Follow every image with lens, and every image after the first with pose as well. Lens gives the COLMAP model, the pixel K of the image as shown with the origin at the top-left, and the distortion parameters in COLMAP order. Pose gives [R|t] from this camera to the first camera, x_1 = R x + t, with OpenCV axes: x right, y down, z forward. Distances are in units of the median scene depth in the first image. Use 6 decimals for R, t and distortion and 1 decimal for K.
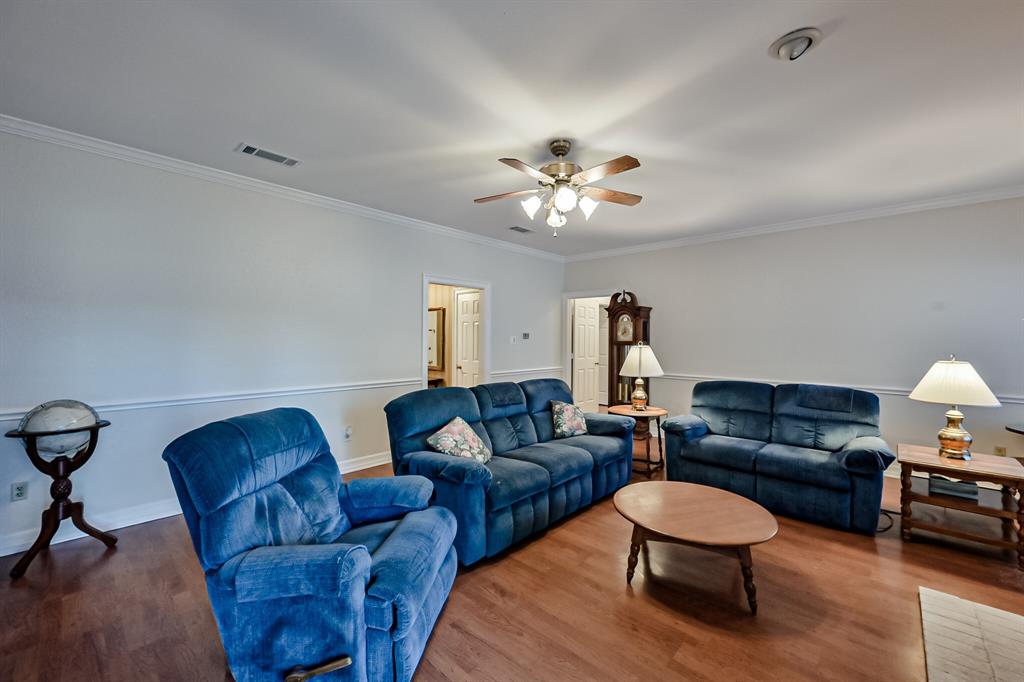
lens RADIAL K [[410.5, 0, 518.0], [0, 410.5, 342.8], [0, 0, 1]] dist [0.003452, 0.000259]
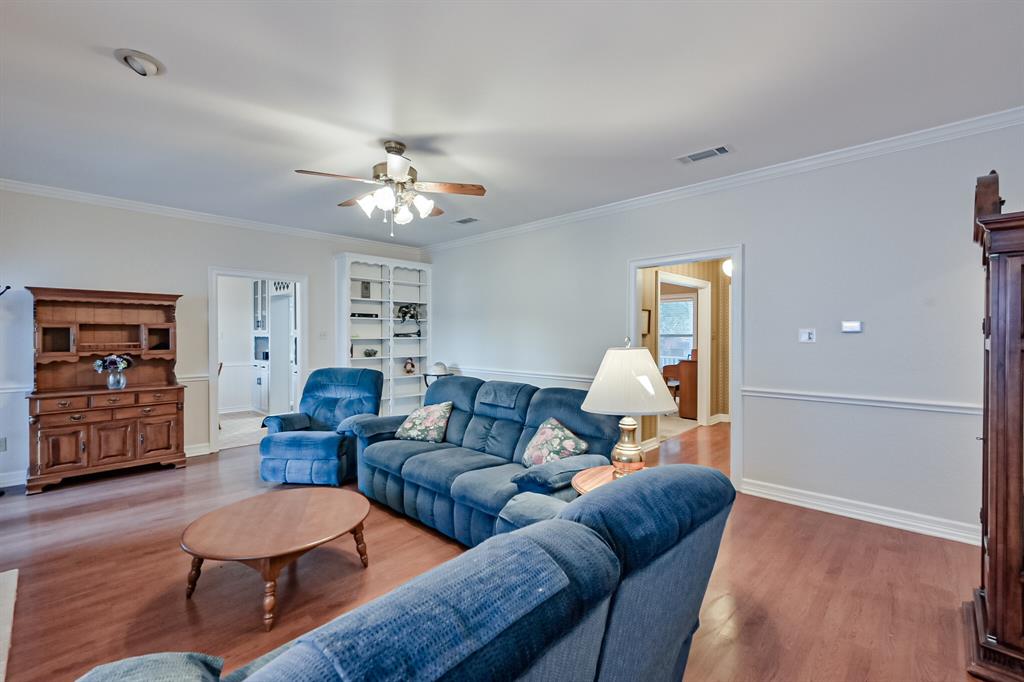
lens RADIAL K [[442.5, 0, 519.6], [0, 442.5, 340.0], [0, 0, 1]] dist [-0.002117, -0.000111]
pose [[-0.007981, 0.007490, -0.999940, 0.978739], [-0.006793, 0.999948, 0.007544, -0.004048], [0.999945, 0.006853, -0.007929, 1.073755]]
